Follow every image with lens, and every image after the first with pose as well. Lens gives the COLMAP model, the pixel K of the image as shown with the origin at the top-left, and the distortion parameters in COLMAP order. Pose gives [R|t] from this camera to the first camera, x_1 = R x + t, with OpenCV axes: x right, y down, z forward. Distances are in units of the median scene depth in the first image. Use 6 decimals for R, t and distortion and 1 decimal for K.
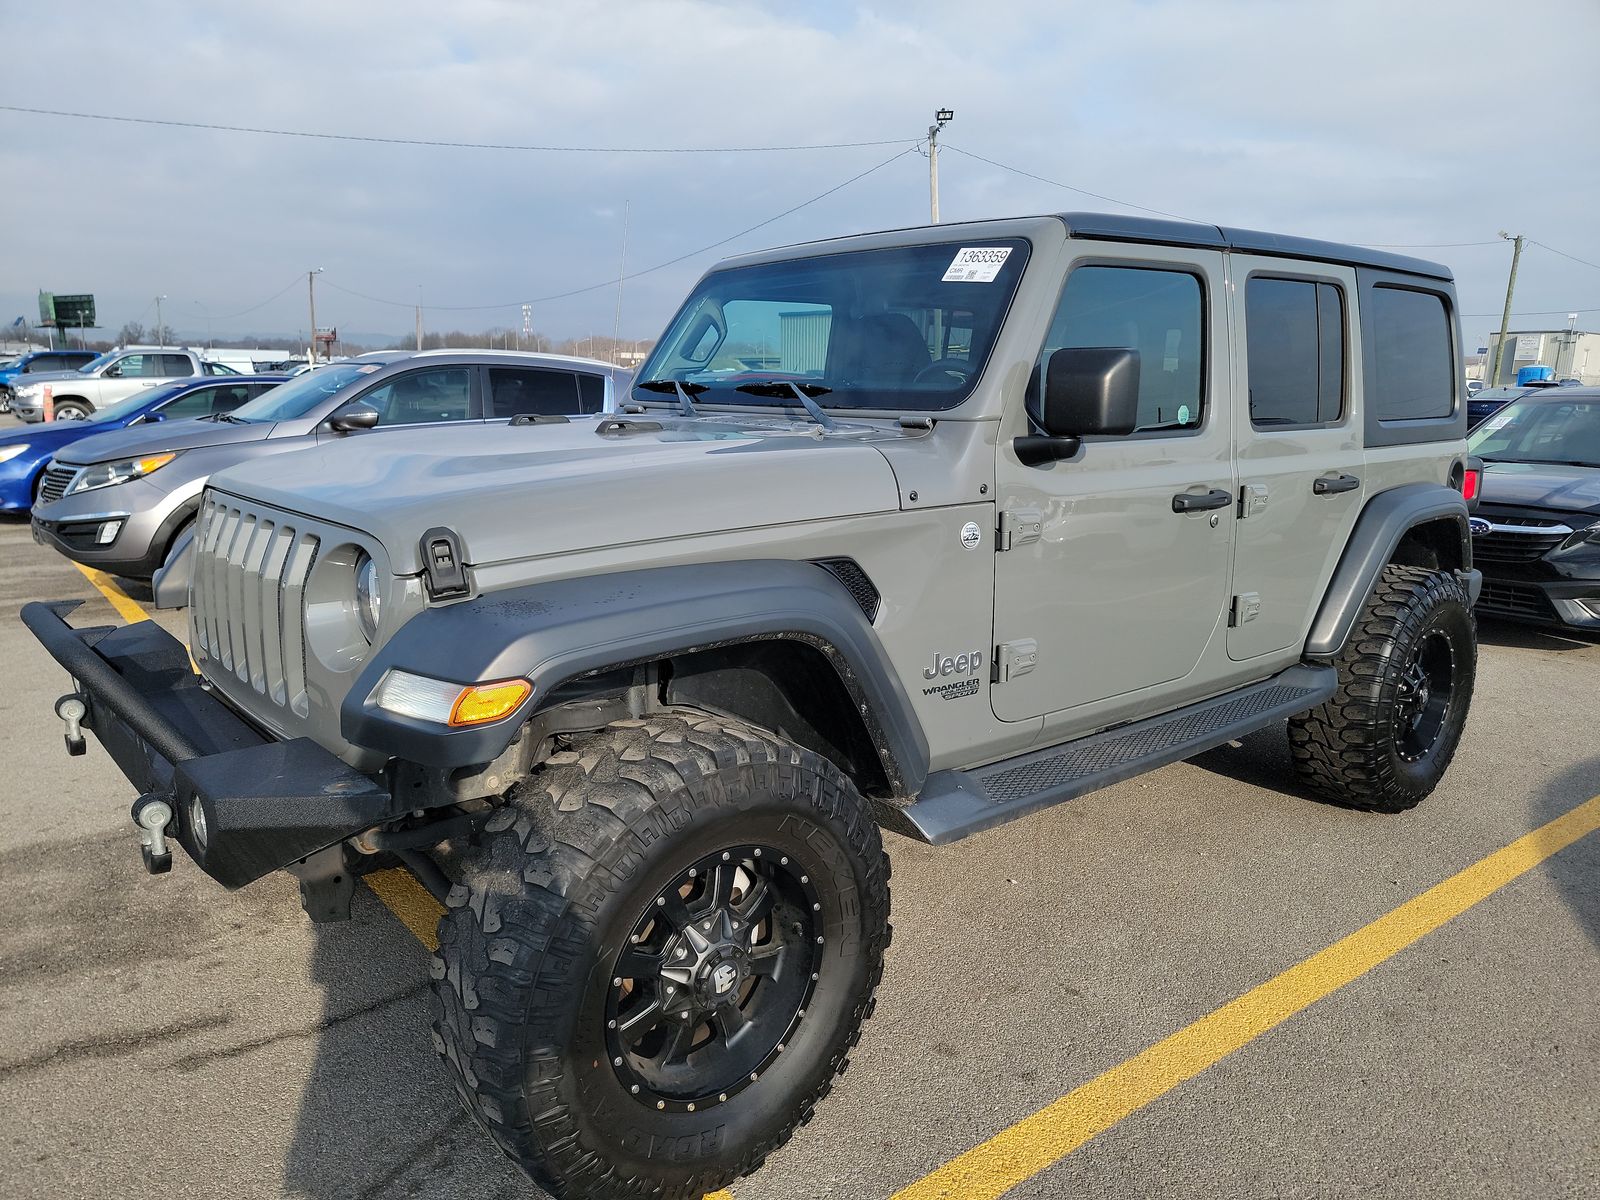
lens RADIAL K [[1133.8, 0, 797.1], [0, 1133.8, 573.8], [0, 0, 1]] dist [0.021970, -0.002717]
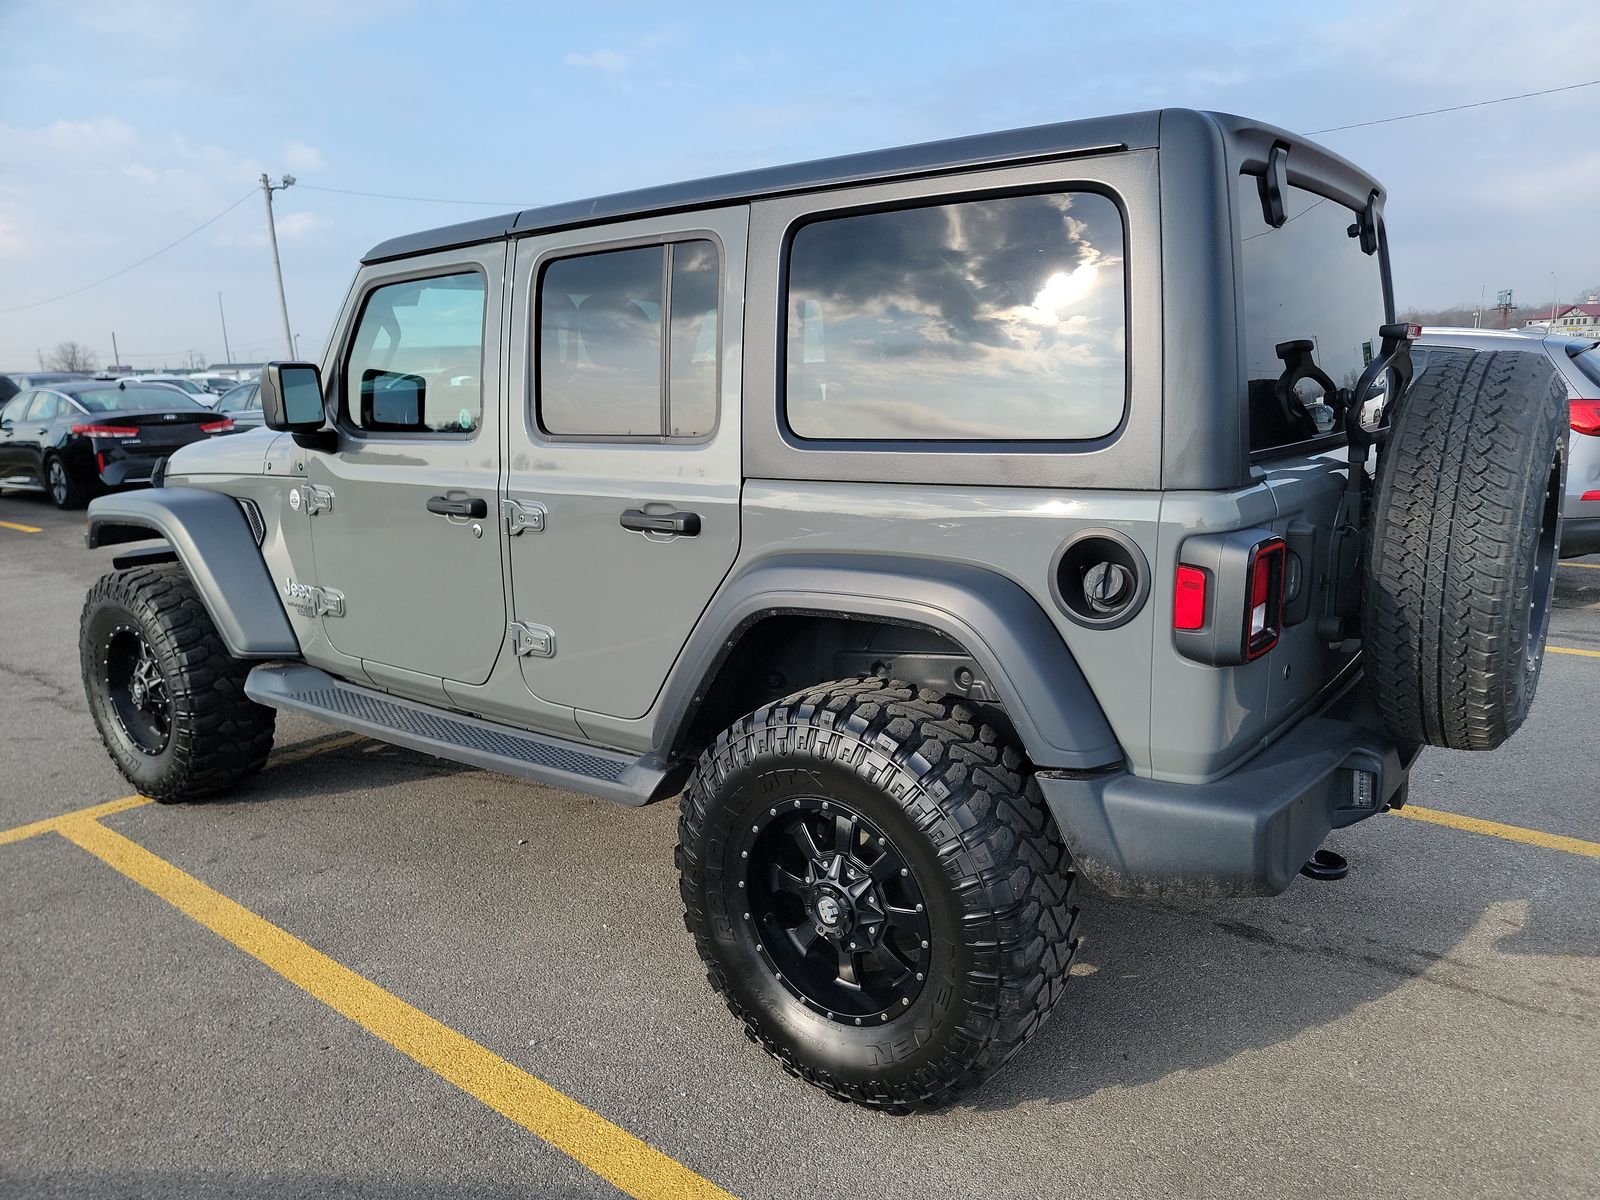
lens RADIAL K [[1133.8, 0, 797.1], [0, 1133.8, 573.8], [0, 0, 1]] dist [0.021970, -0.002717]
pose [[0.221261, 0.155908, -0.962671, 1.456871], [-0.139436, 0.982053, 0.126999, -0.183025], [0.965195, 0.106131, 0.239029, 1.120491]]
